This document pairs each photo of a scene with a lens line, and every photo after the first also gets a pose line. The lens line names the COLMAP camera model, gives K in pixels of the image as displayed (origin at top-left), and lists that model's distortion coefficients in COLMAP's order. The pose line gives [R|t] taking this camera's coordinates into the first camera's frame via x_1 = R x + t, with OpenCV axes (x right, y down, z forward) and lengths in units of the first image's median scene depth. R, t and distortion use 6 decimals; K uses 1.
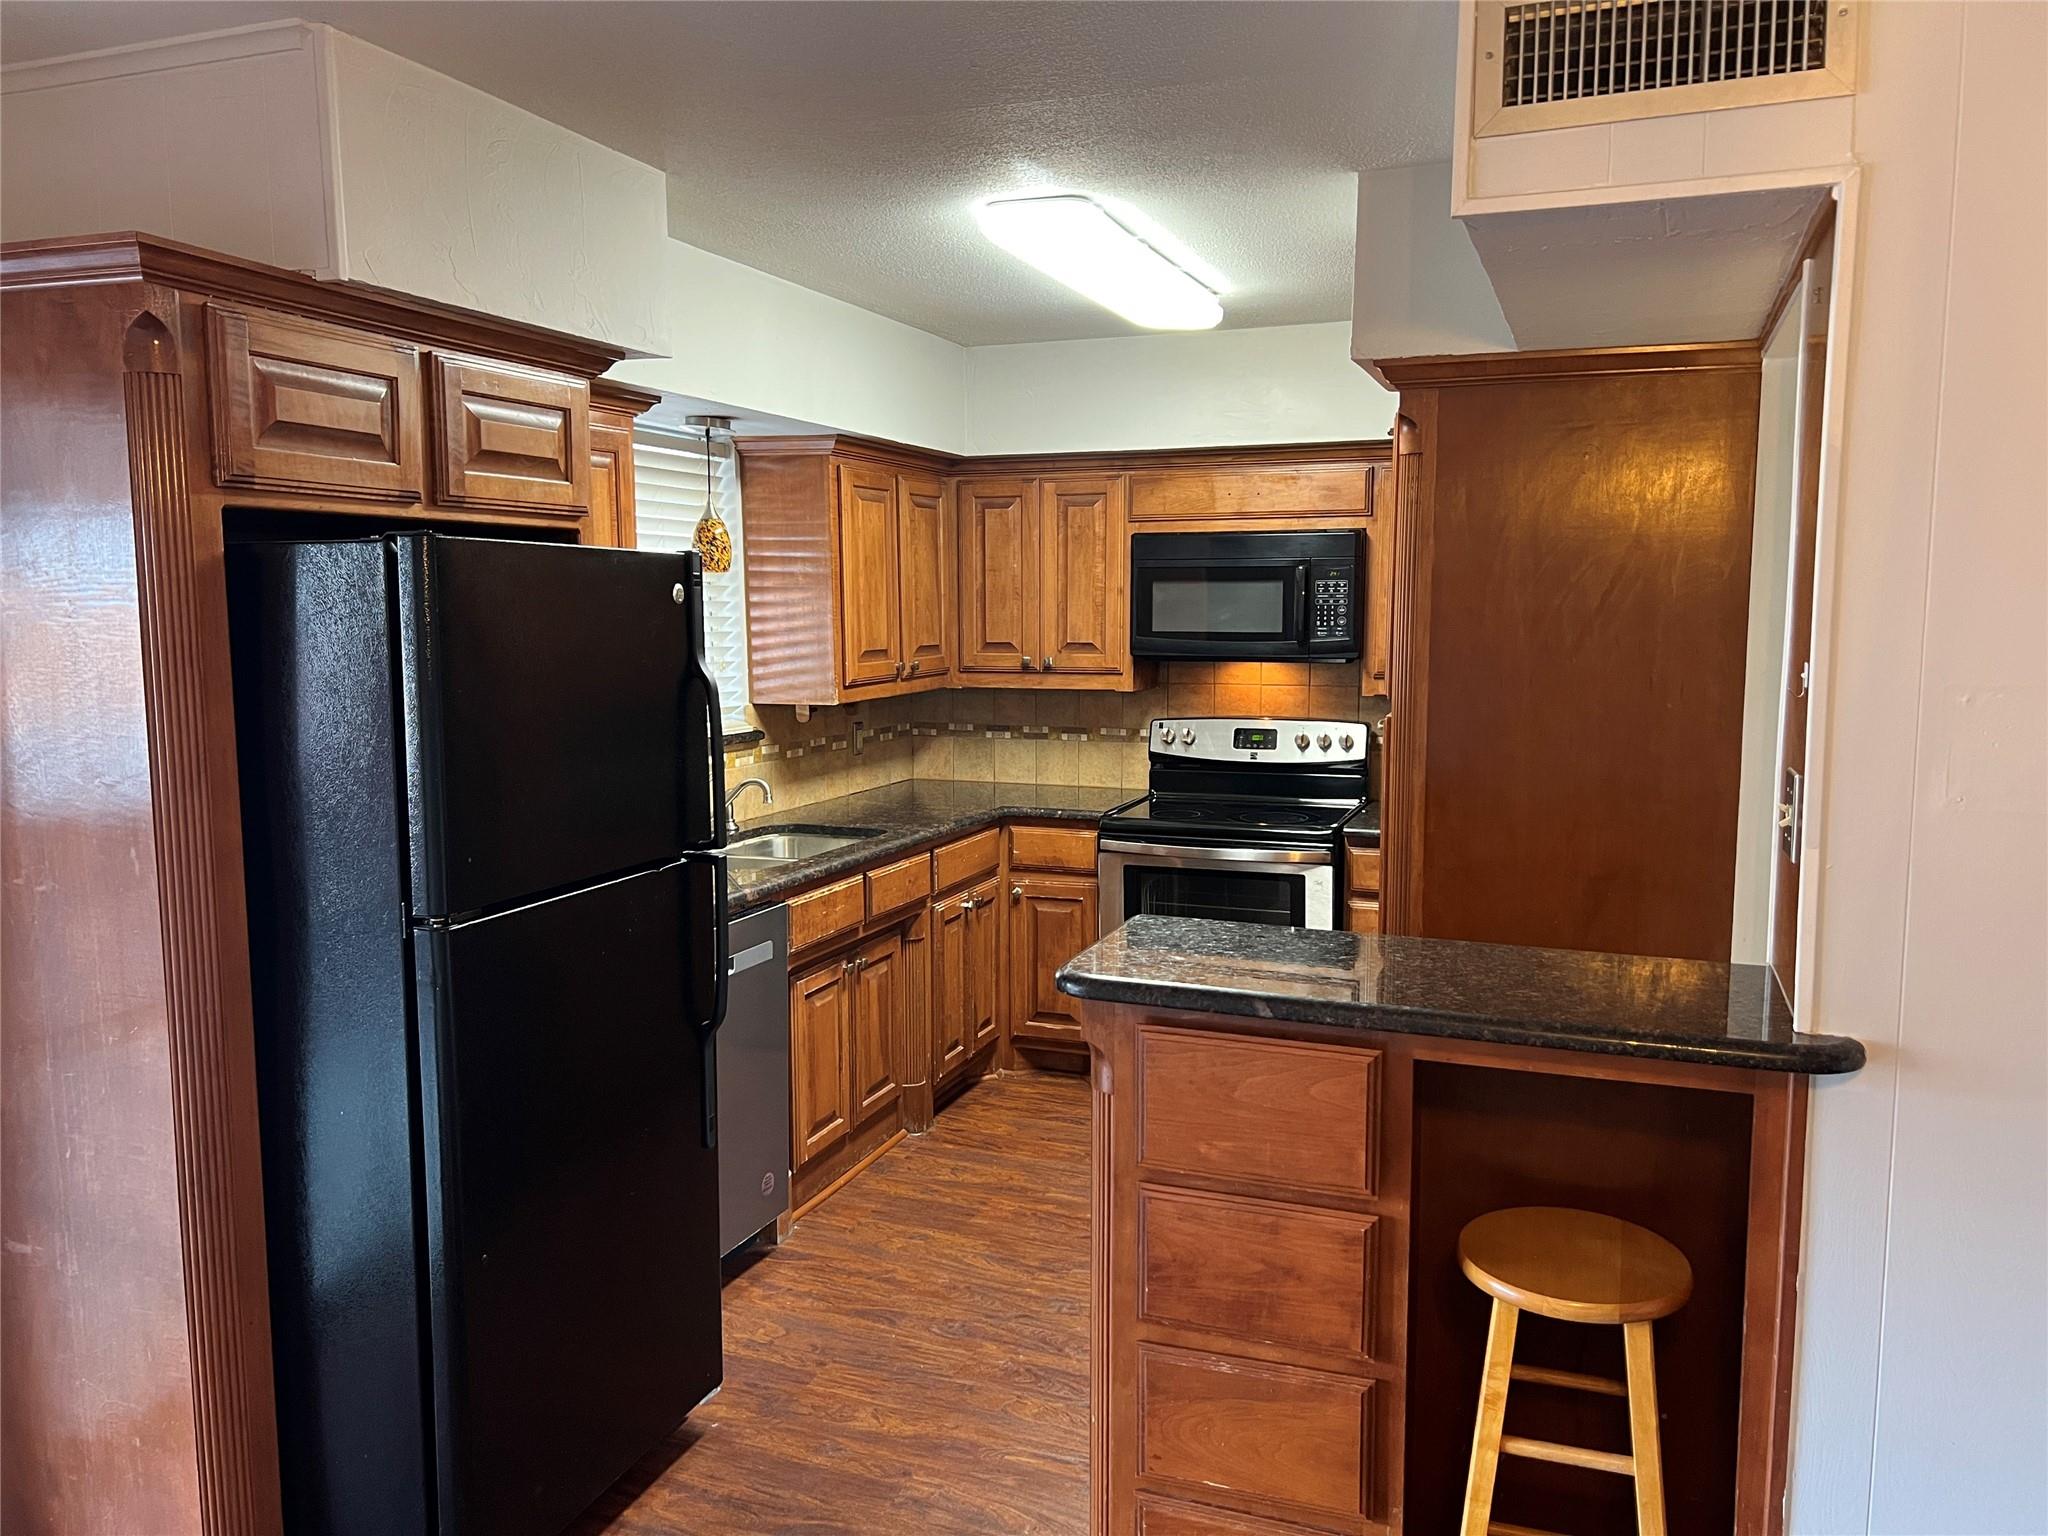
lens RADIAL K [[1536.8, 0, 1022.3], [0, 1536.8, 778.8], [0, 0, 1]] dist [0.071659, -0.110936]
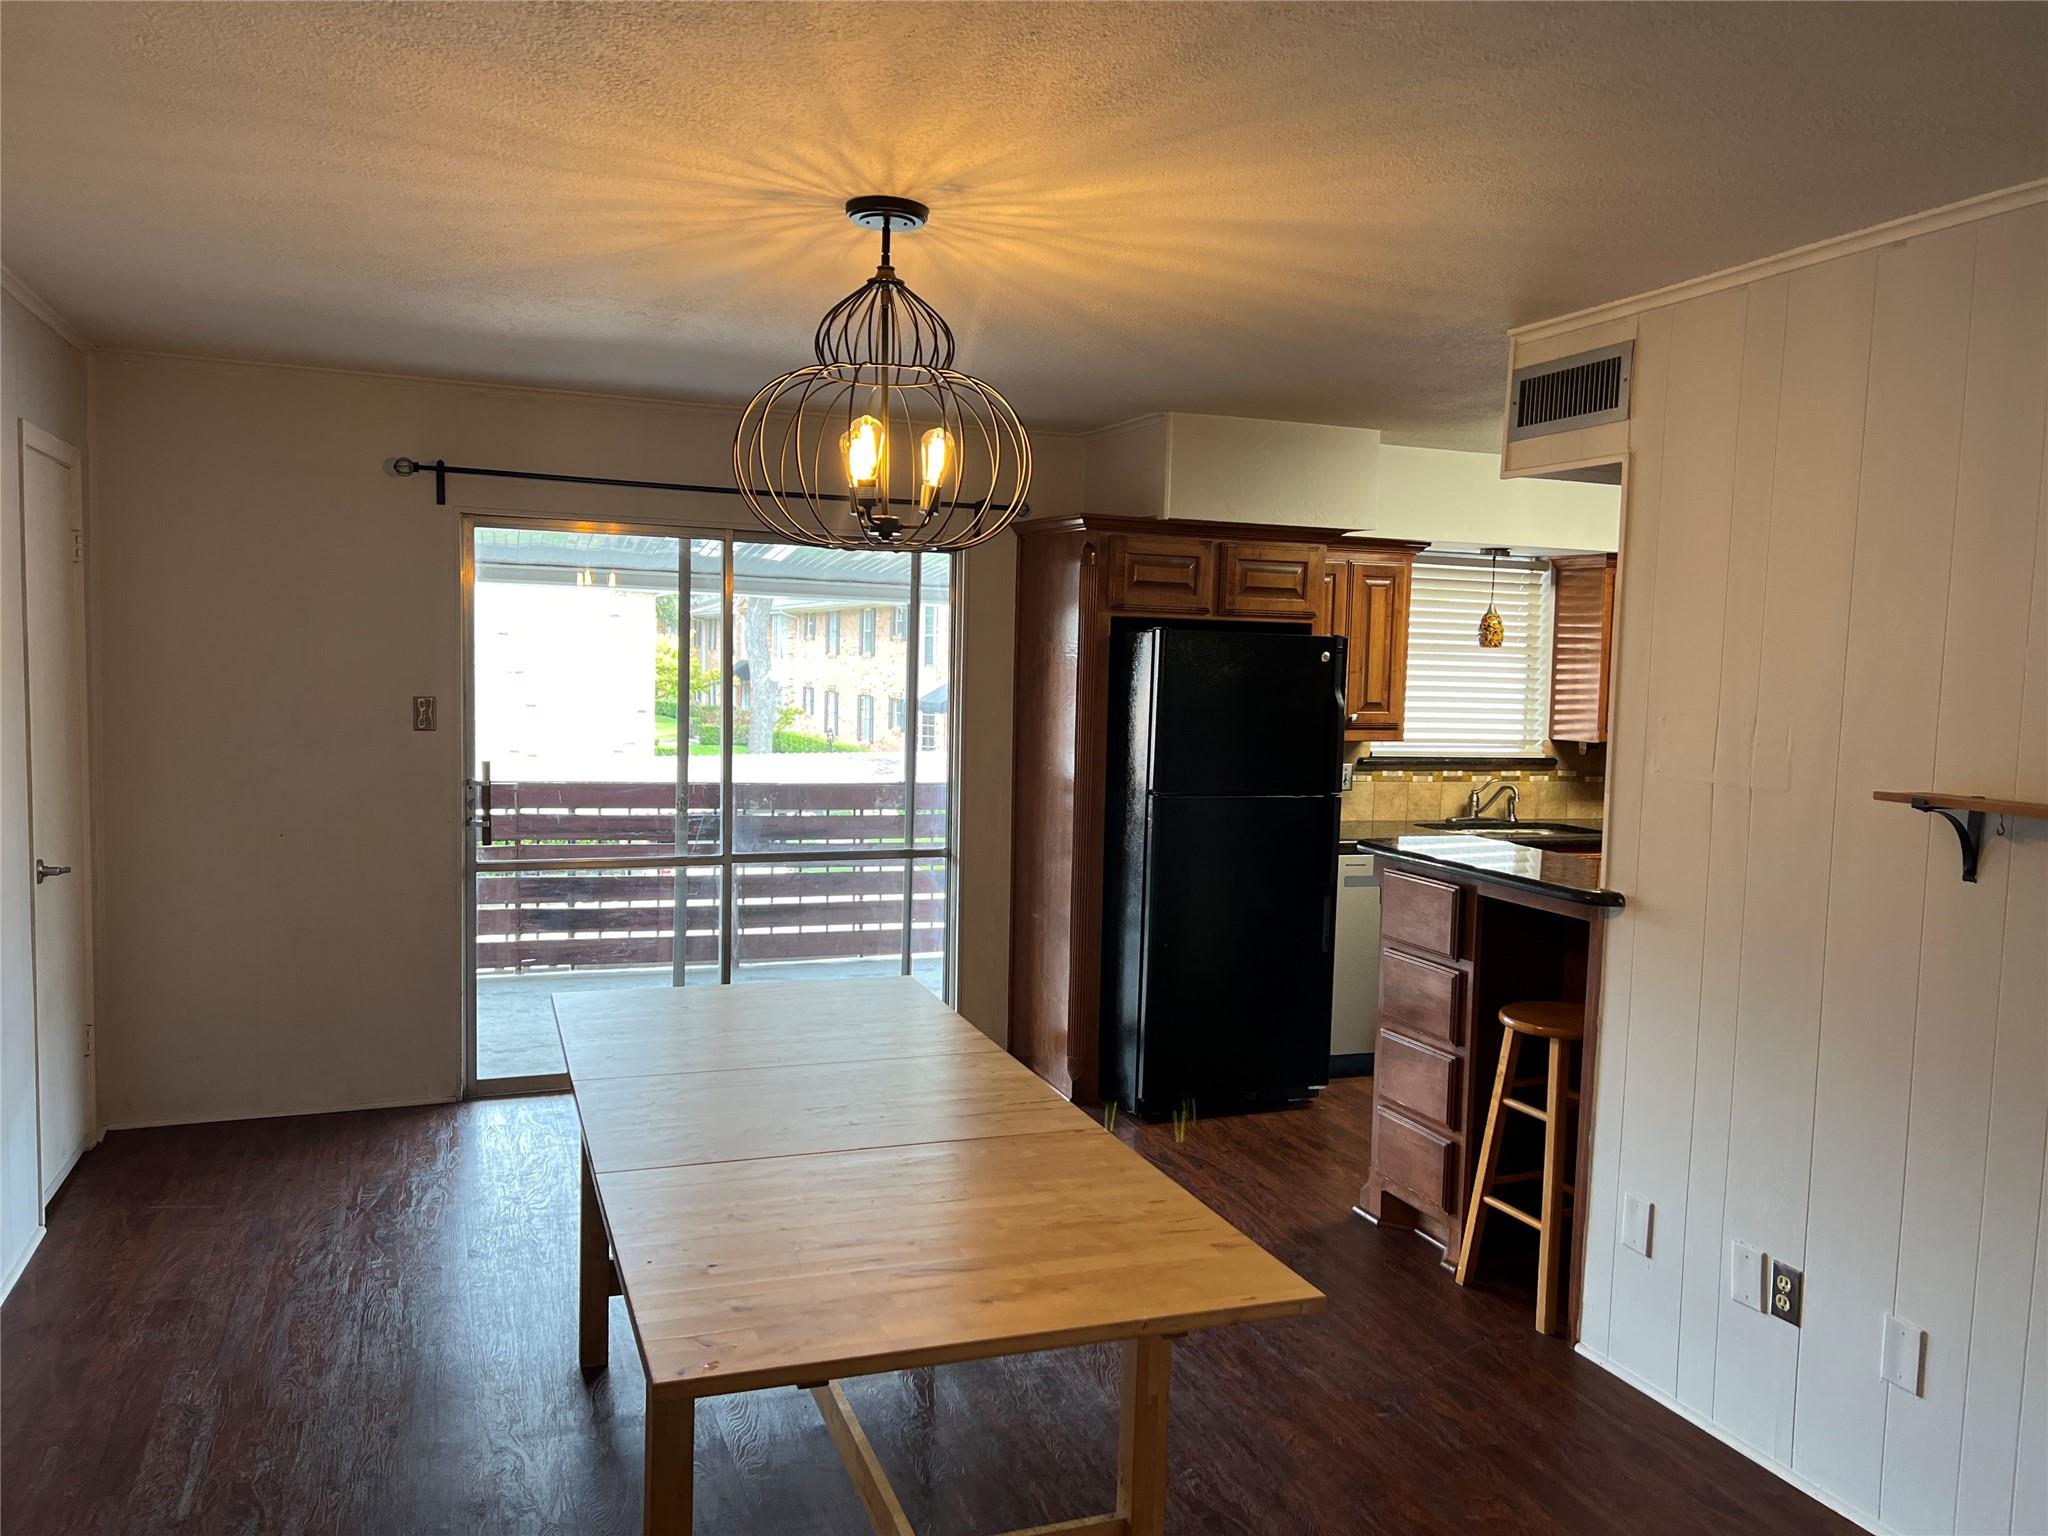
lens RADIAL K [[1536.8, 0, 1022.3], [0, 1536.8, 778.8], [0, 0, 1]] dist [0.071659, -0.110936]
pose [[0.669852, 0.078459, -0.738338, 0.555334], [-0.114149, 0.993462, 0.002008, 0.040690], [0.733668, 0.082935, 0.674428, -0.328613]]
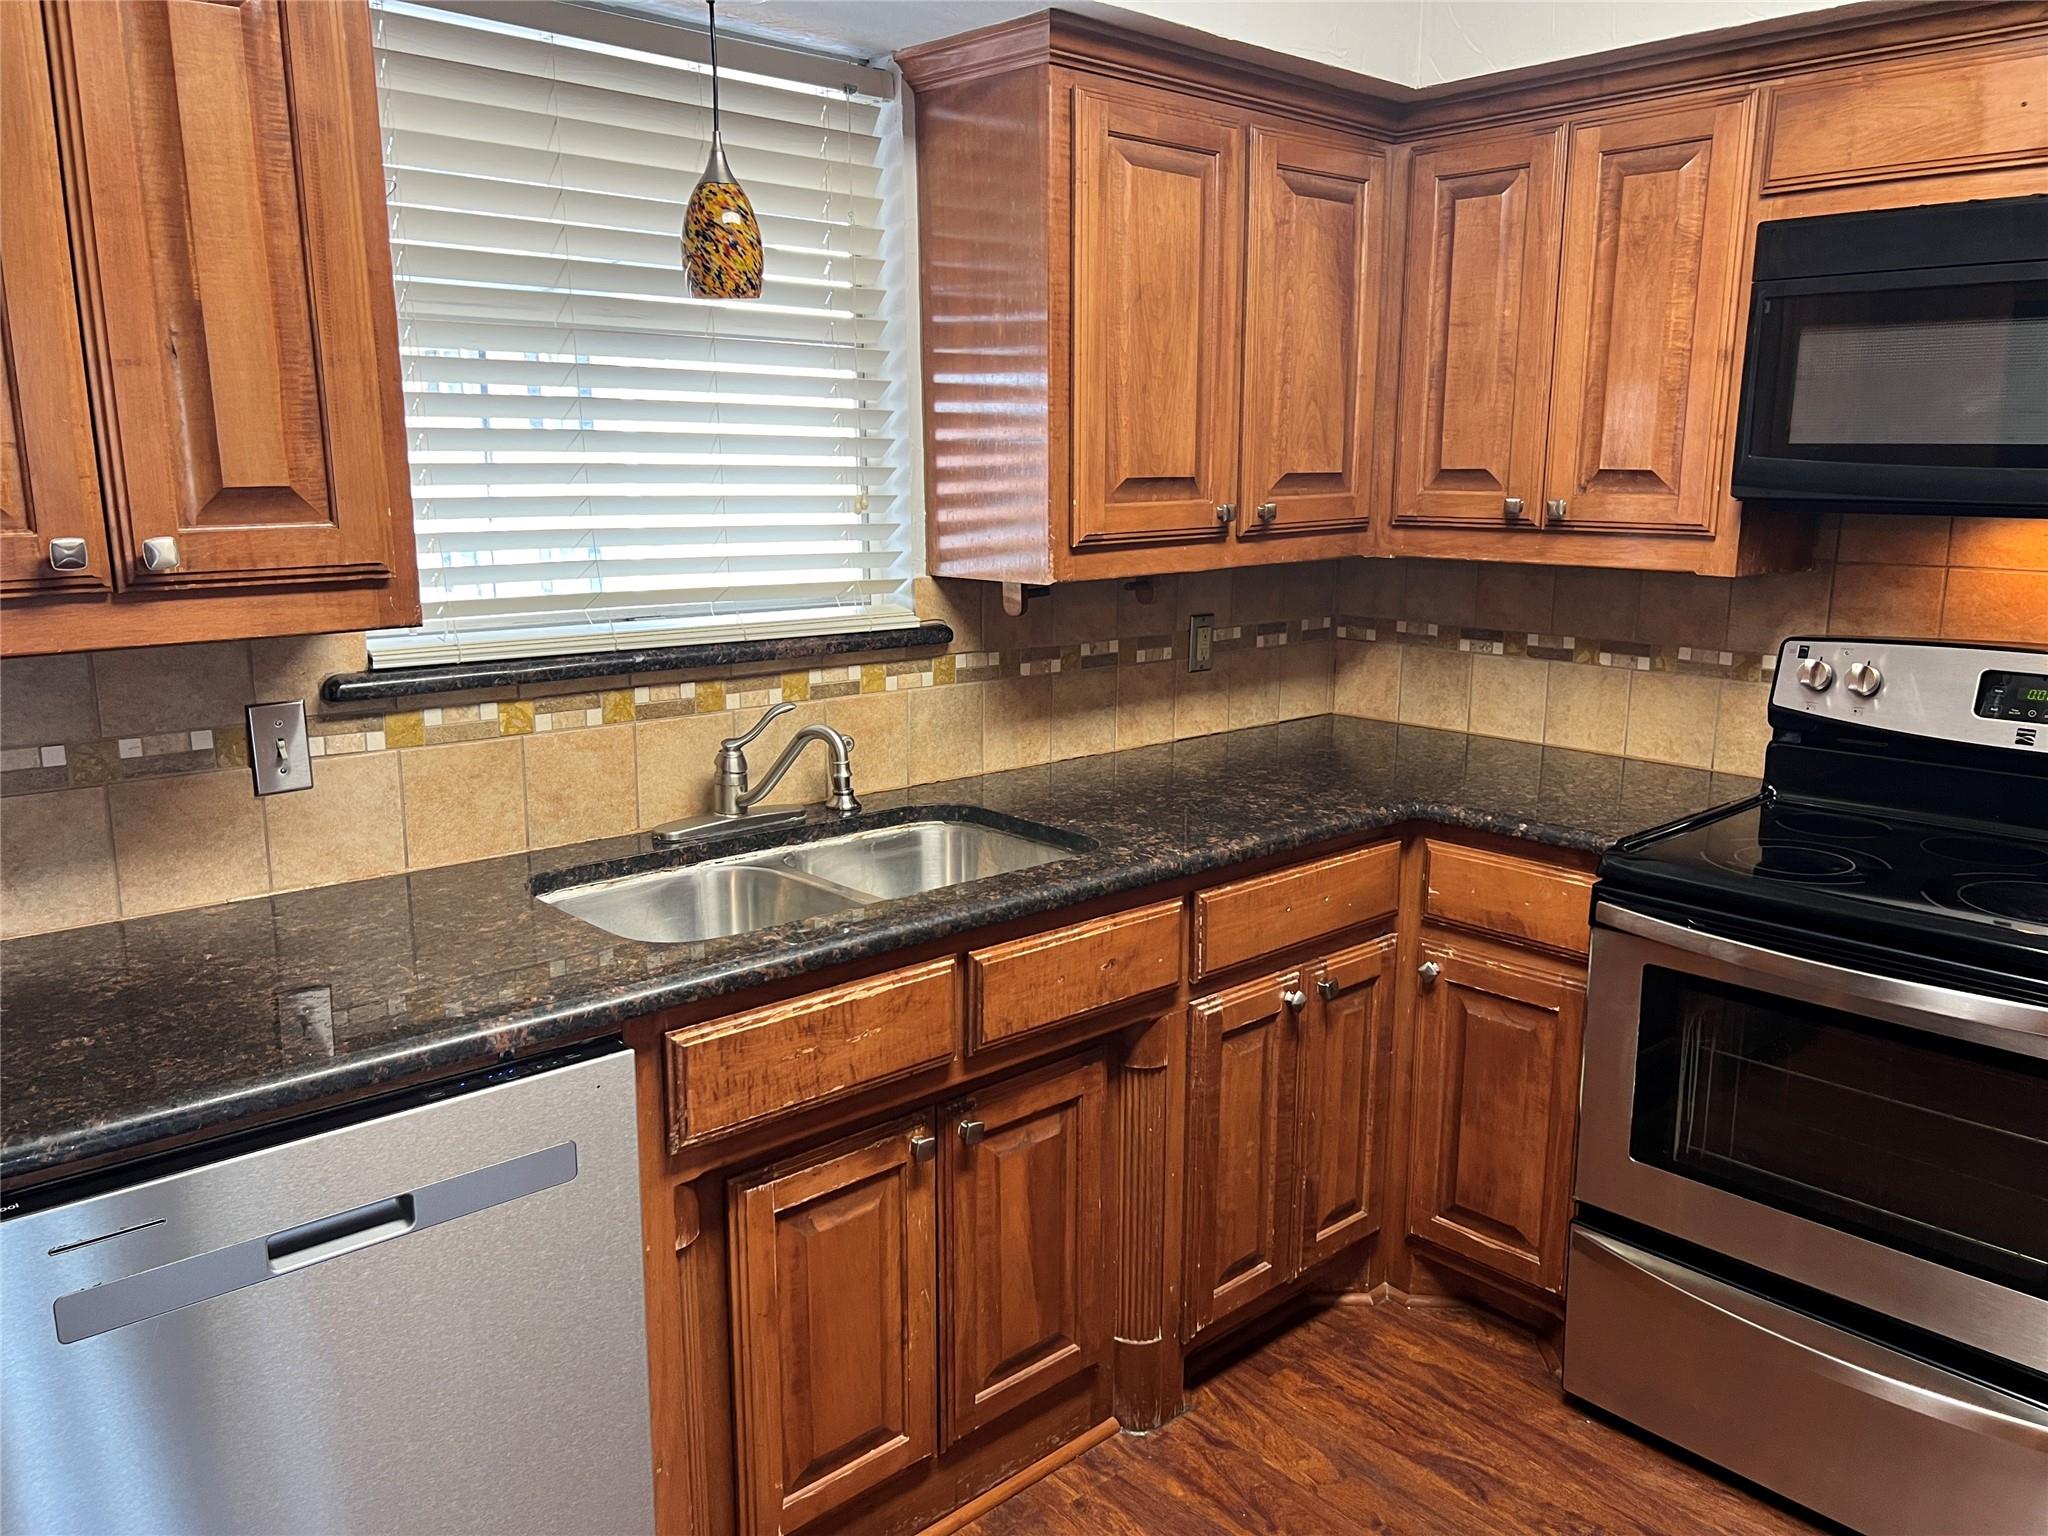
lens RADIAL K [[1507.9, 0, 1019.2], [0, 1507.9, 784.6], [0, 0, 1]] dist [0.056421, -0.095501]
pose [[0.892307, 0.098830, -0.440477, 0.093377], [-0.056249, 0.992478, 0.108734, -0.034561], [0.447910, -0.072248, 0.891155, 0.524003]]
